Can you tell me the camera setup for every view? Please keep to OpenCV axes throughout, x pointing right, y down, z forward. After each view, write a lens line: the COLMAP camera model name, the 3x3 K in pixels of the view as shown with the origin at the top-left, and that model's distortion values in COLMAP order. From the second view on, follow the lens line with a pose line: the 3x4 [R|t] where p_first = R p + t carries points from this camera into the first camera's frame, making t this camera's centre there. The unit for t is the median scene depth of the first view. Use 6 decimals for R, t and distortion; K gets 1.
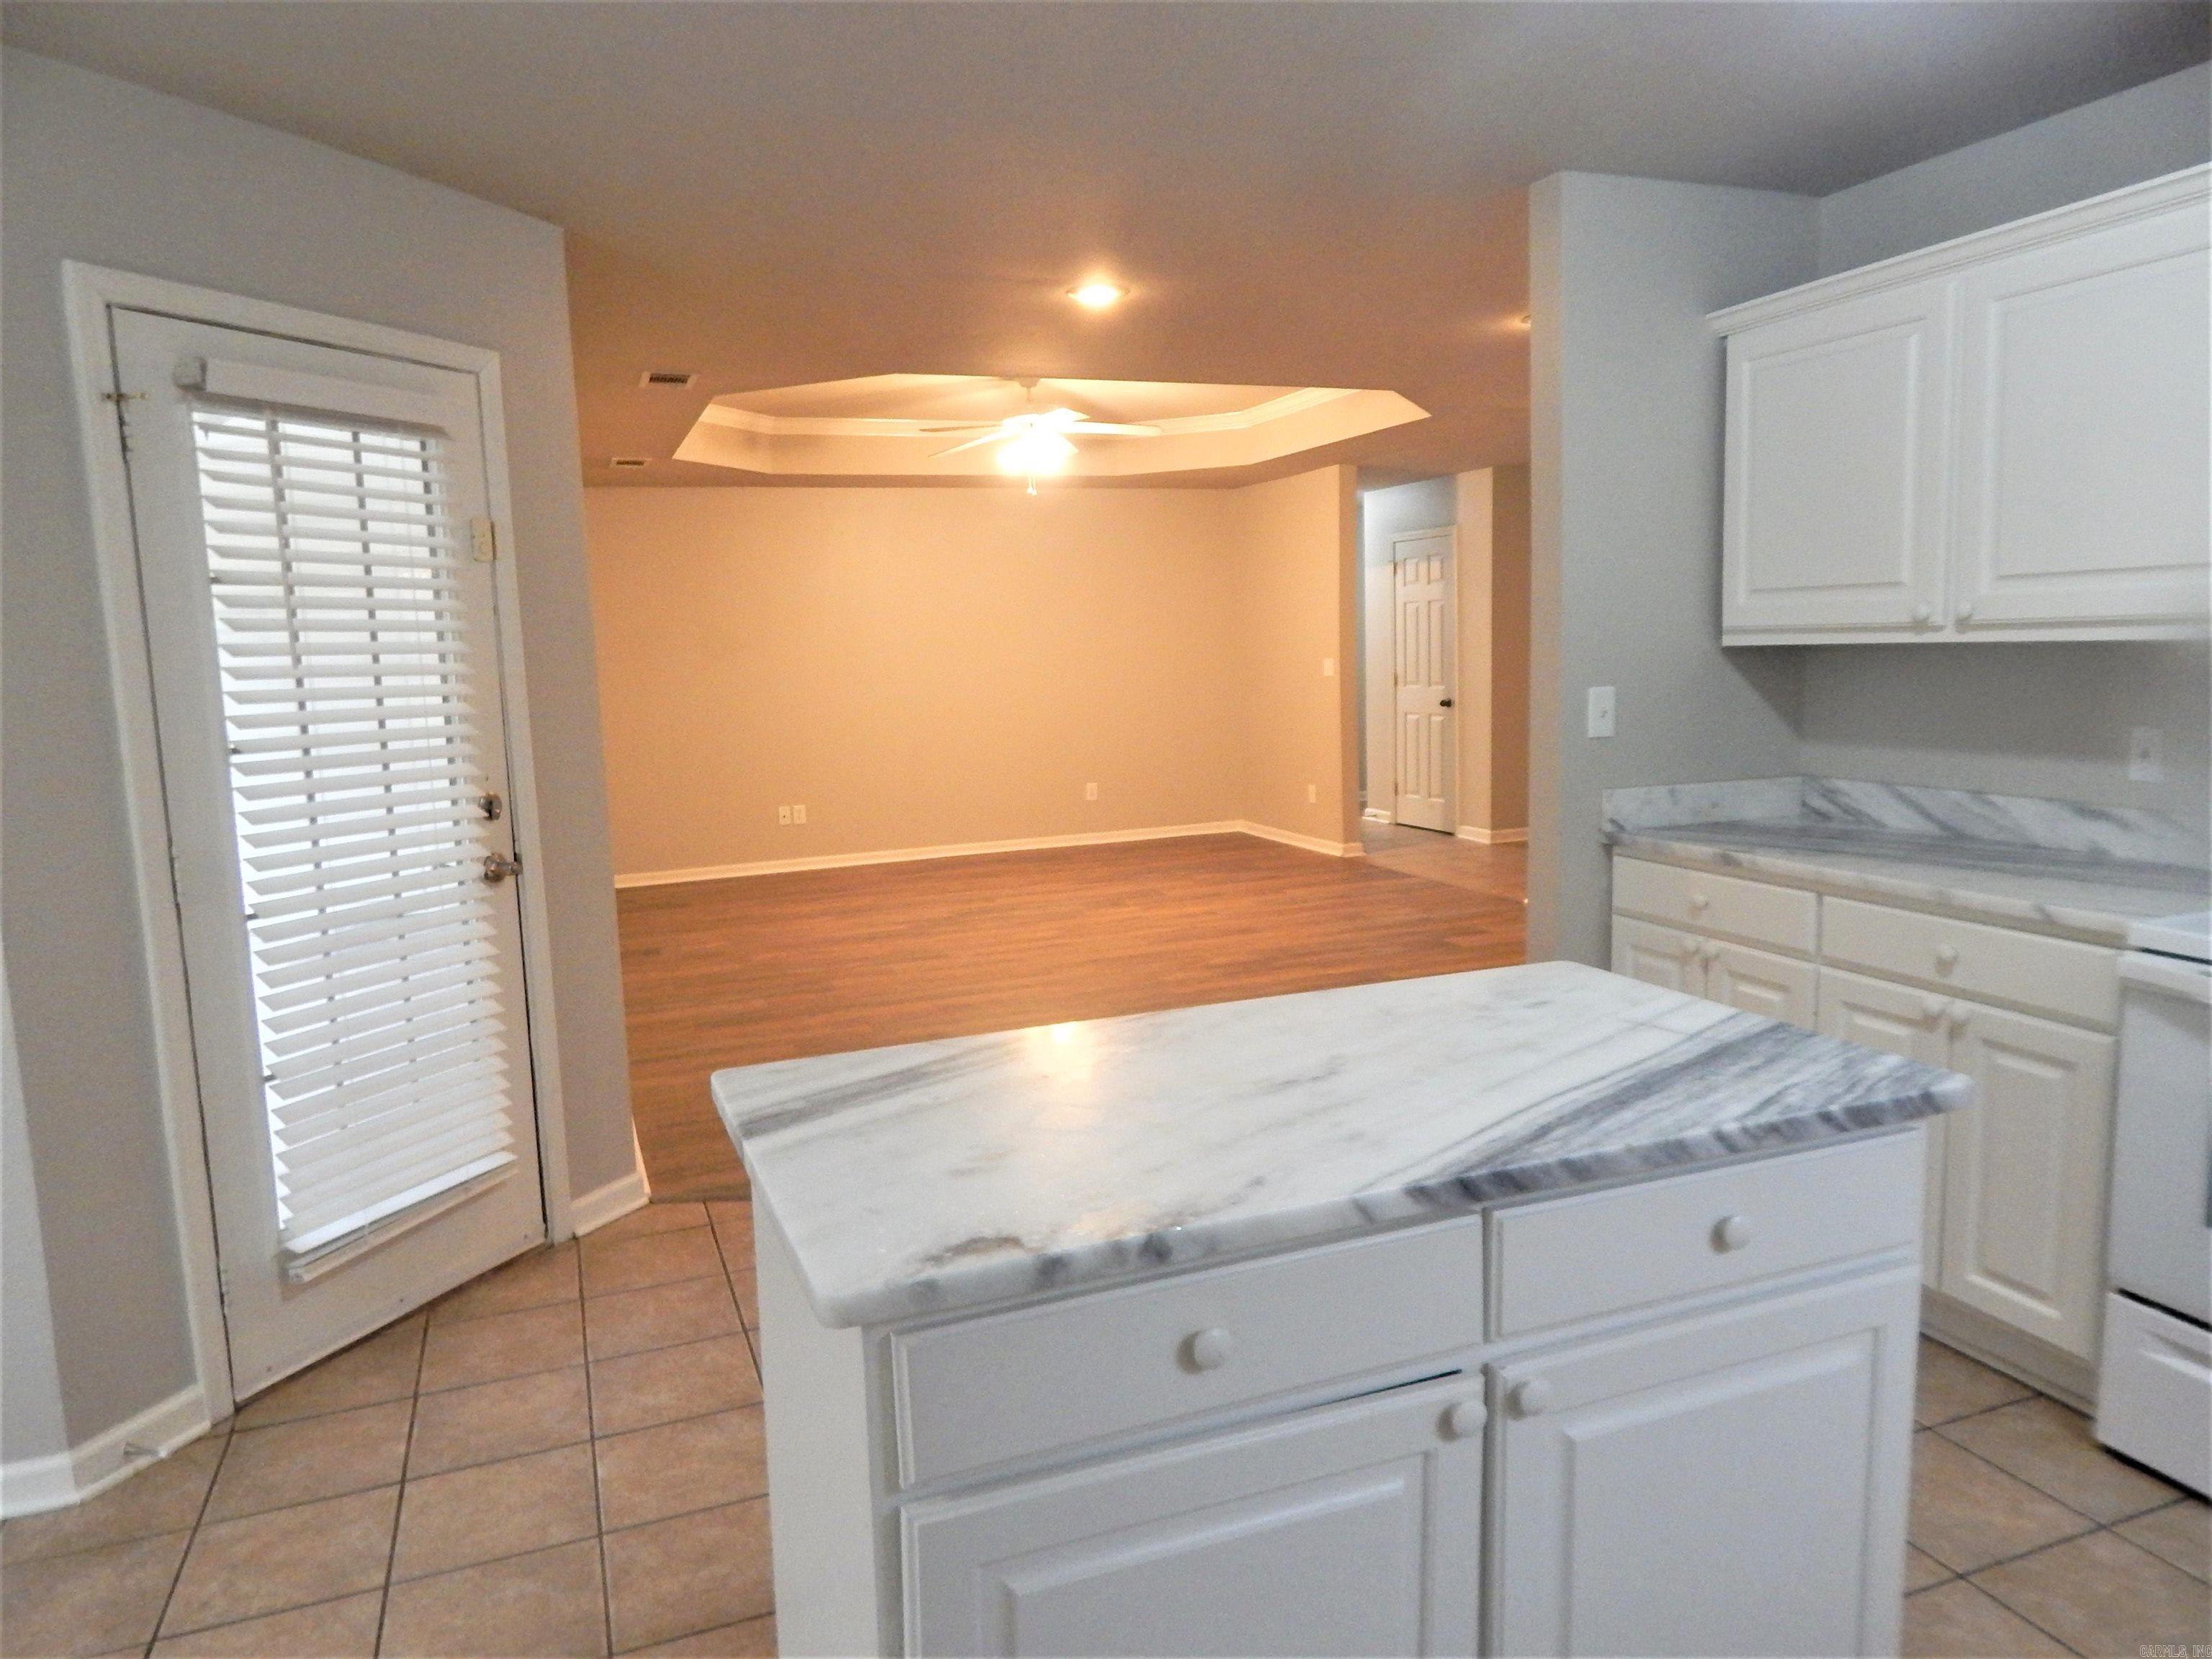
lens RADIAL K [[1466.0, 0, 1106.0], [0, 1466.0, 829.5], [0, 0, 1]] dist [-0.002540, -0.000744]
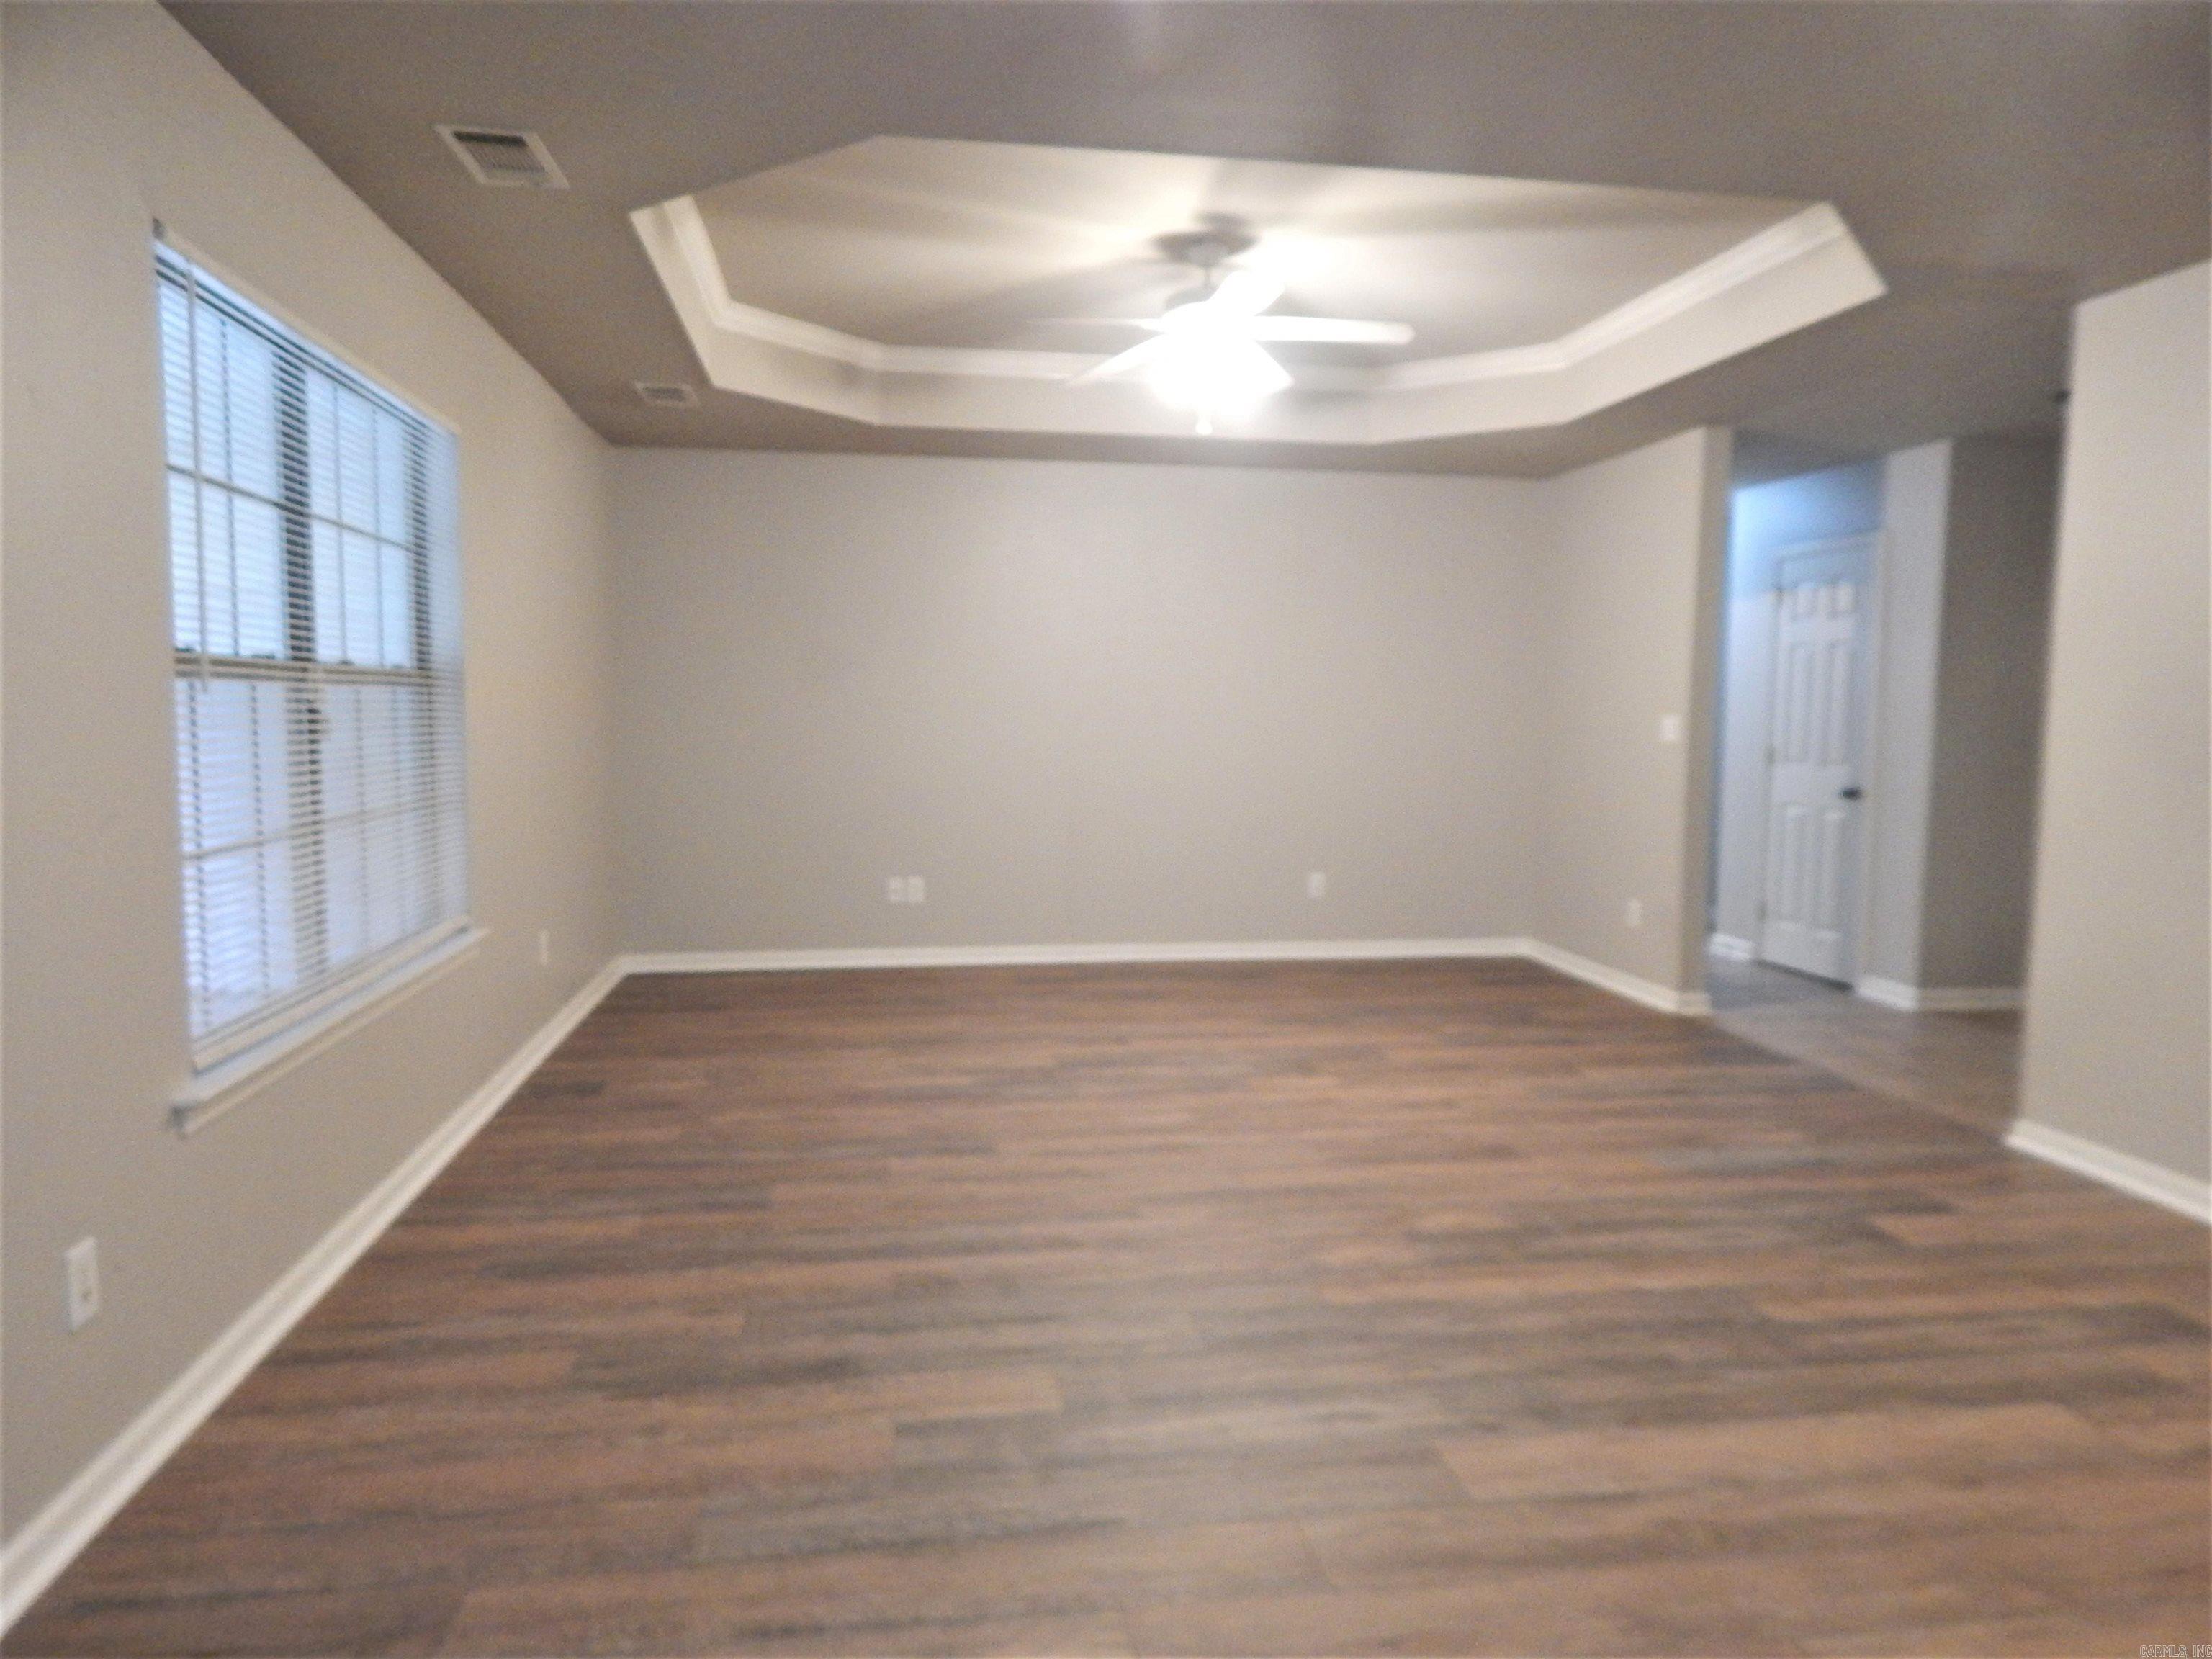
lens RADIAL K [[1446.5, 0, 1105.4], [0, 1446.5, 812.5], [0, 0, 1]] dist [0.003131, 0.004205]
pose [[0.974242, 0.060898, -0.217128, 0.042911], [-0.072745, 0.996243, -0.046987, -0.021340], [0.213451, 0.061572, 0.975012, 0.278904]]
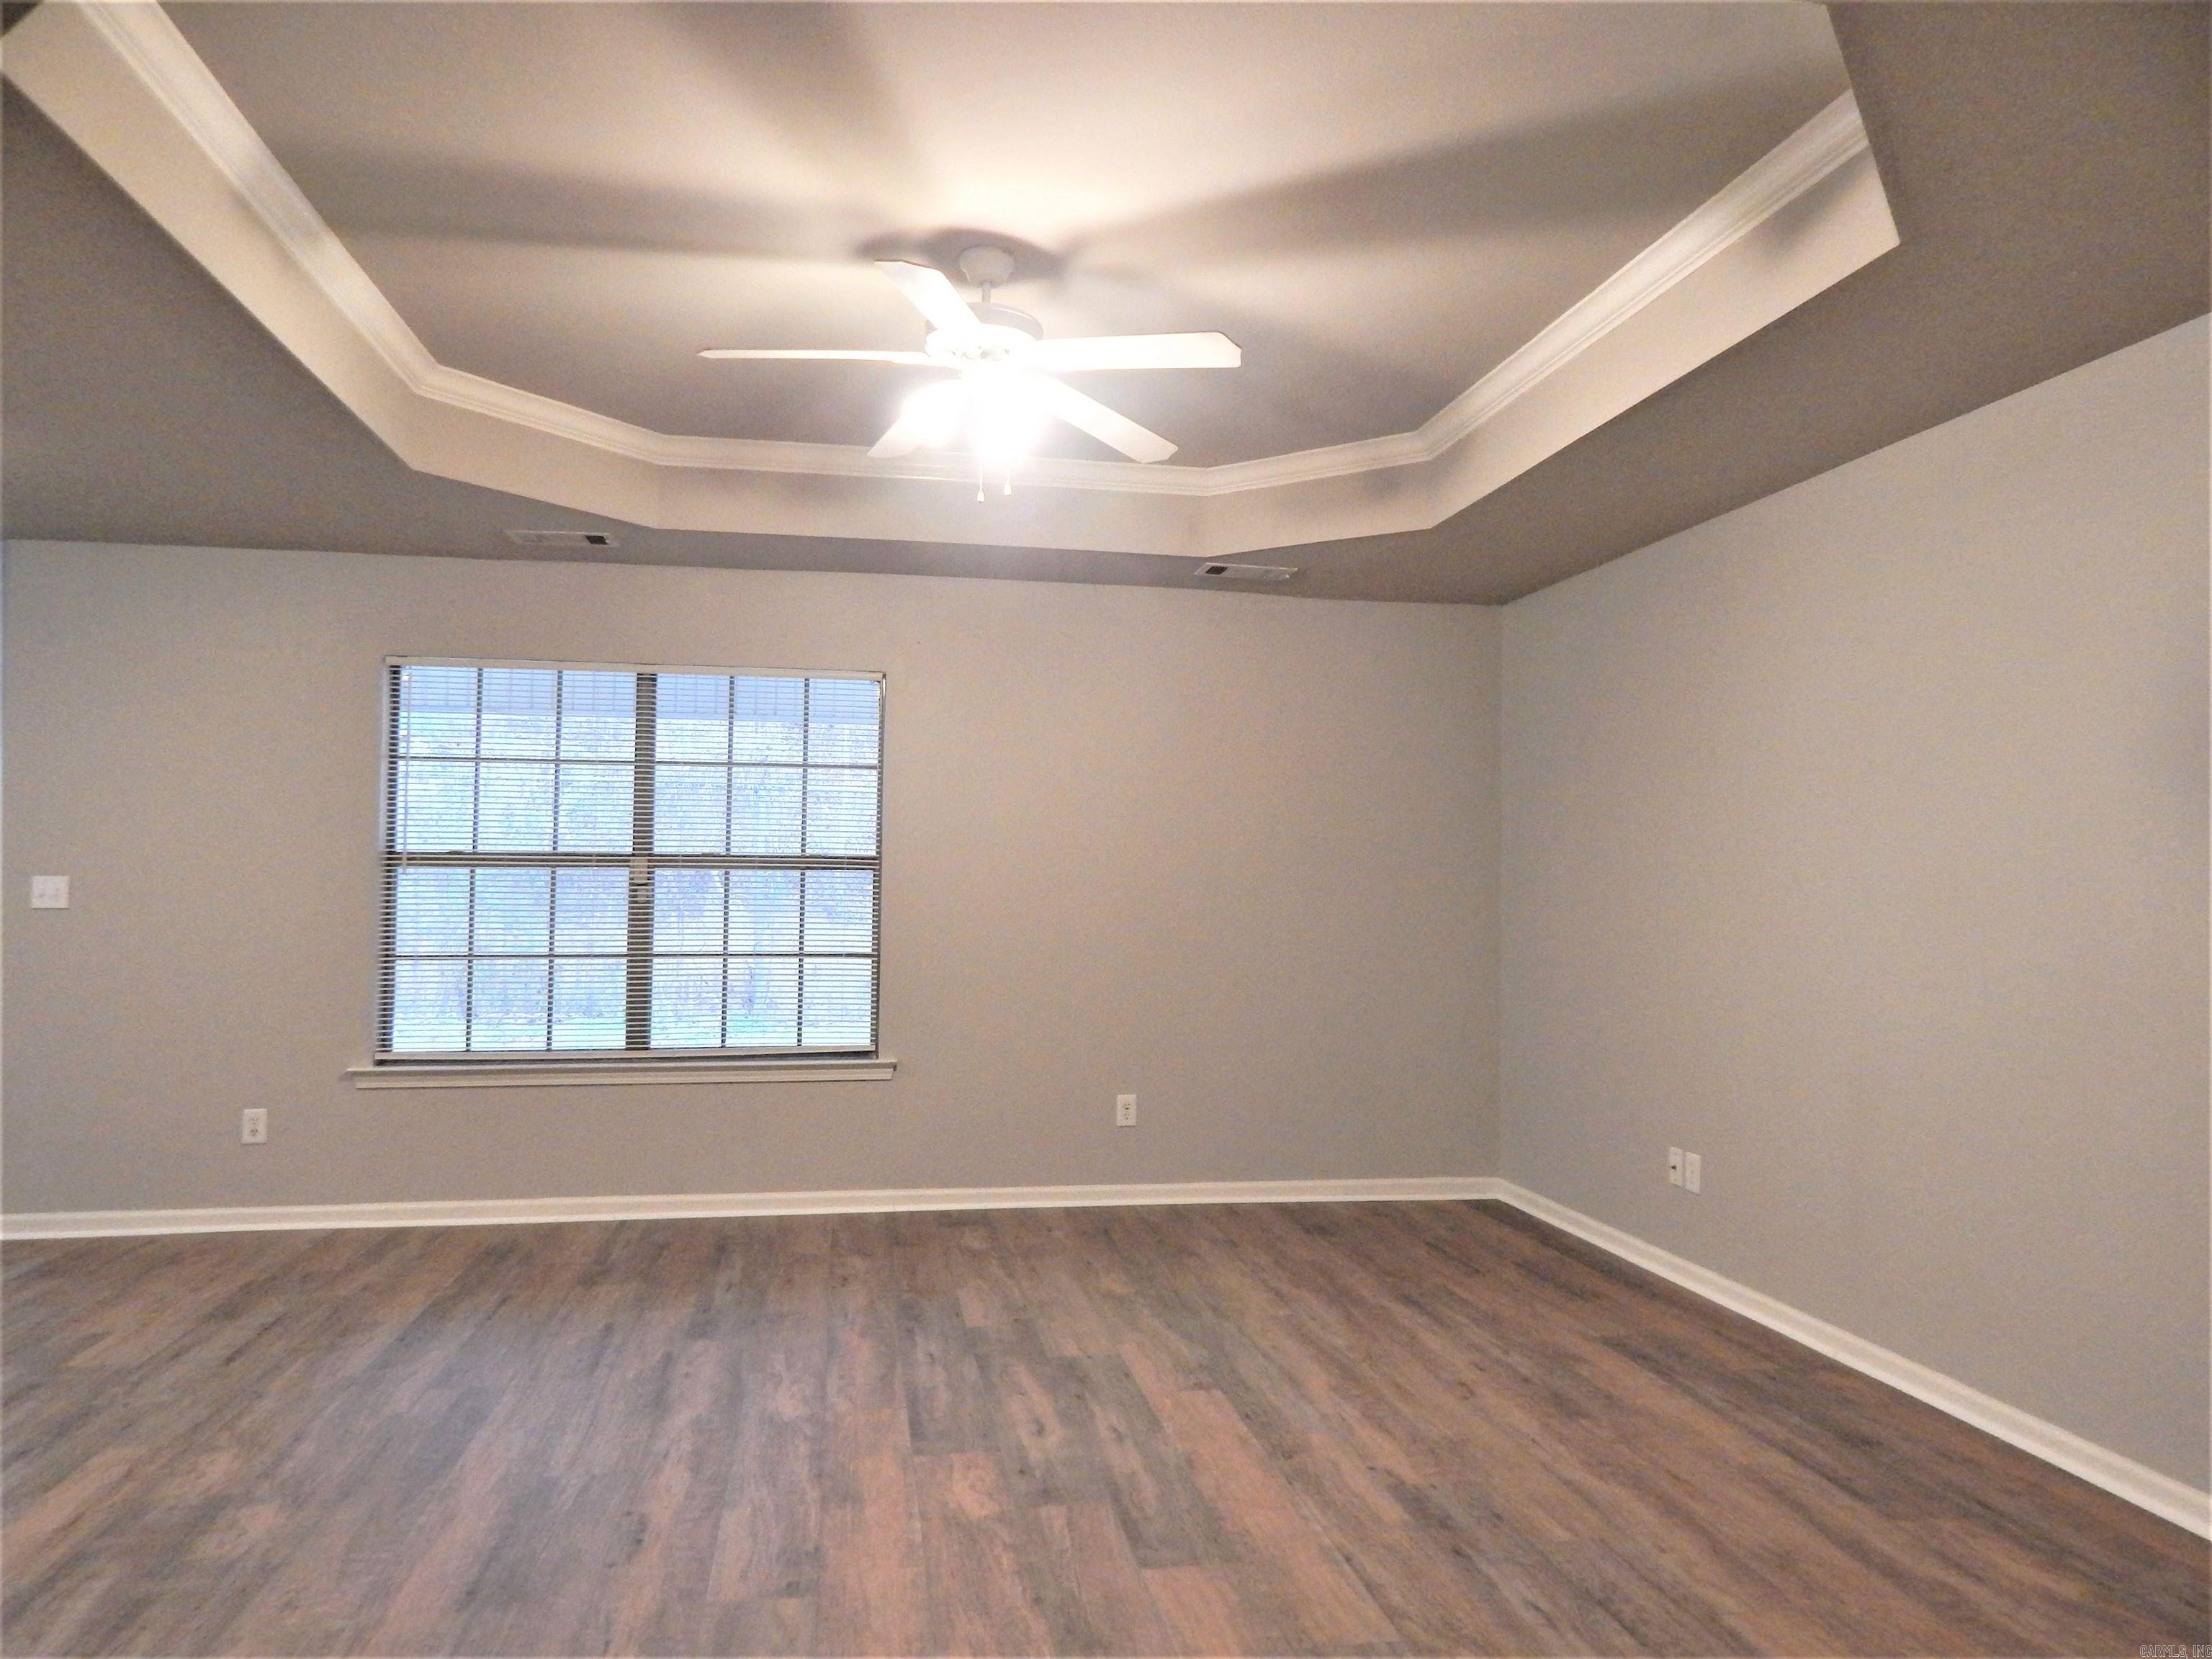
lens RADIAL K [[1446.5, 0, 1105.4], [0, 1446.5, 812.5], [0, 0, 1]] dist [0.003131, 0.004205]
pose [[-0.197910, -0.020117, -0.980014, 0.287546], [-0.130792, 0.991391, 0.006062, -0.099120], [0.971455, 0.129378, -0.198838, 0.829400]]
